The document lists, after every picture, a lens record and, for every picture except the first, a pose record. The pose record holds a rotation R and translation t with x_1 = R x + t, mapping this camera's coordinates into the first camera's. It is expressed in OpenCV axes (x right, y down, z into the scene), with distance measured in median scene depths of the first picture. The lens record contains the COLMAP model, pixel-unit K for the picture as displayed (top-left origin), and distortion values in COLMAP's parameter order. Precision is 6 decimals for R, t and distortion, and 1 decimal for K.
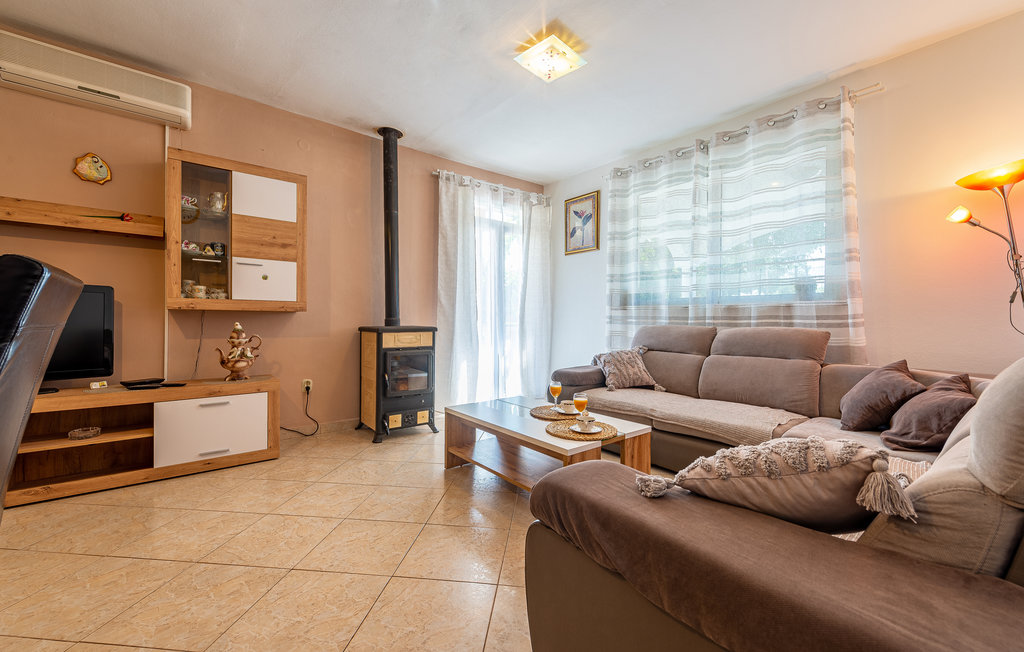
lens RADIAL K [[408.5, 0, 513.7], [0, 408.5, 322.5], [0, 0, 1]] dist [0.014028, -0.002595]
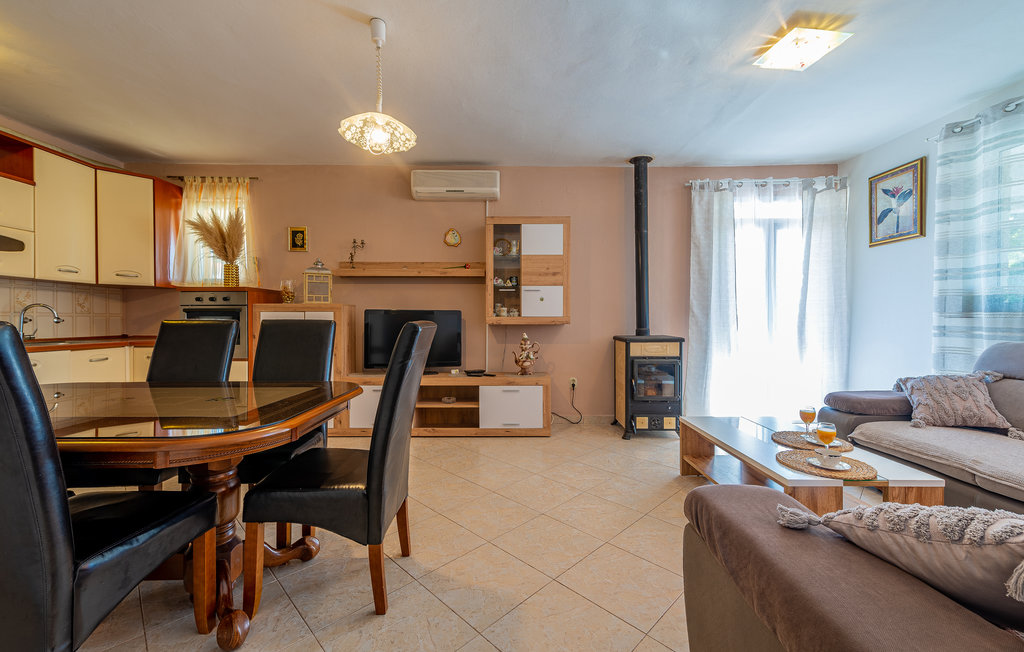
lens RADIAL K [[408.5, 0, 511.2], [0, 408.5, 322.6], [0, 0, 1]] dist [0.014028, -0.002595]
pose [[0.780482, -0.000325, -0.625178, 0.147678], [0.001806, 0.999997, 0.001735, -0.037220], [0.625176, -0.002483, 0.780480, -0.097731]]
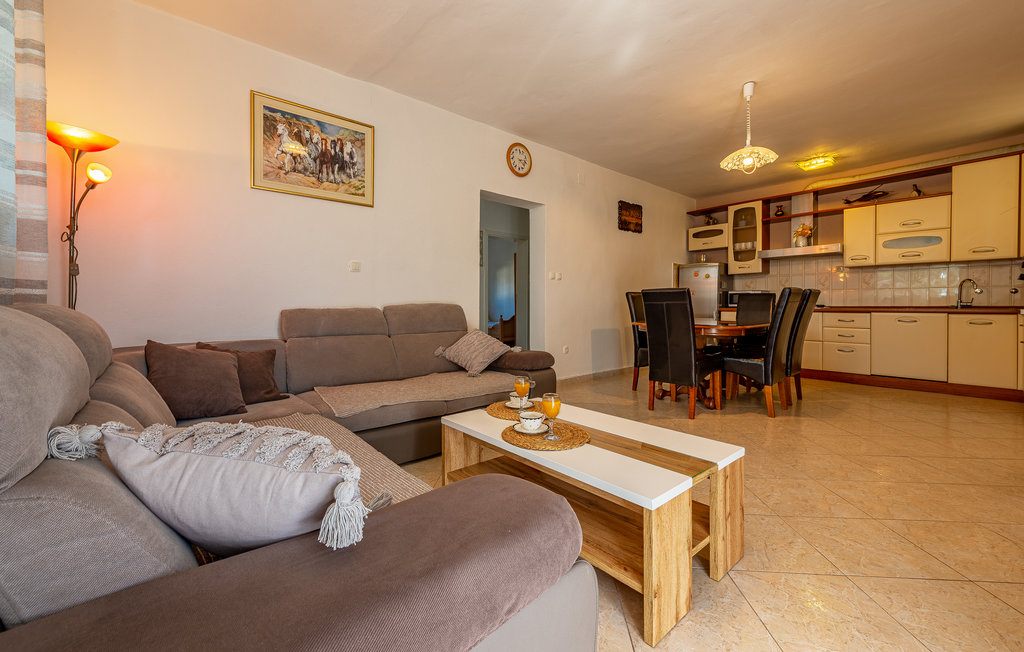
lens RADIAL K [[408.5, 0, 516.7], [0, 408.5, 308.1], [0, 0, 1]] dist [0.014028, -0.002595]
pose [[-0.999004, -0.002203, -0.044561, 0.142070], [-0.002626, 0.999952, 0.009447, 0.012264], [0.044538, 0.009555, -0.998962, 1.550853]]
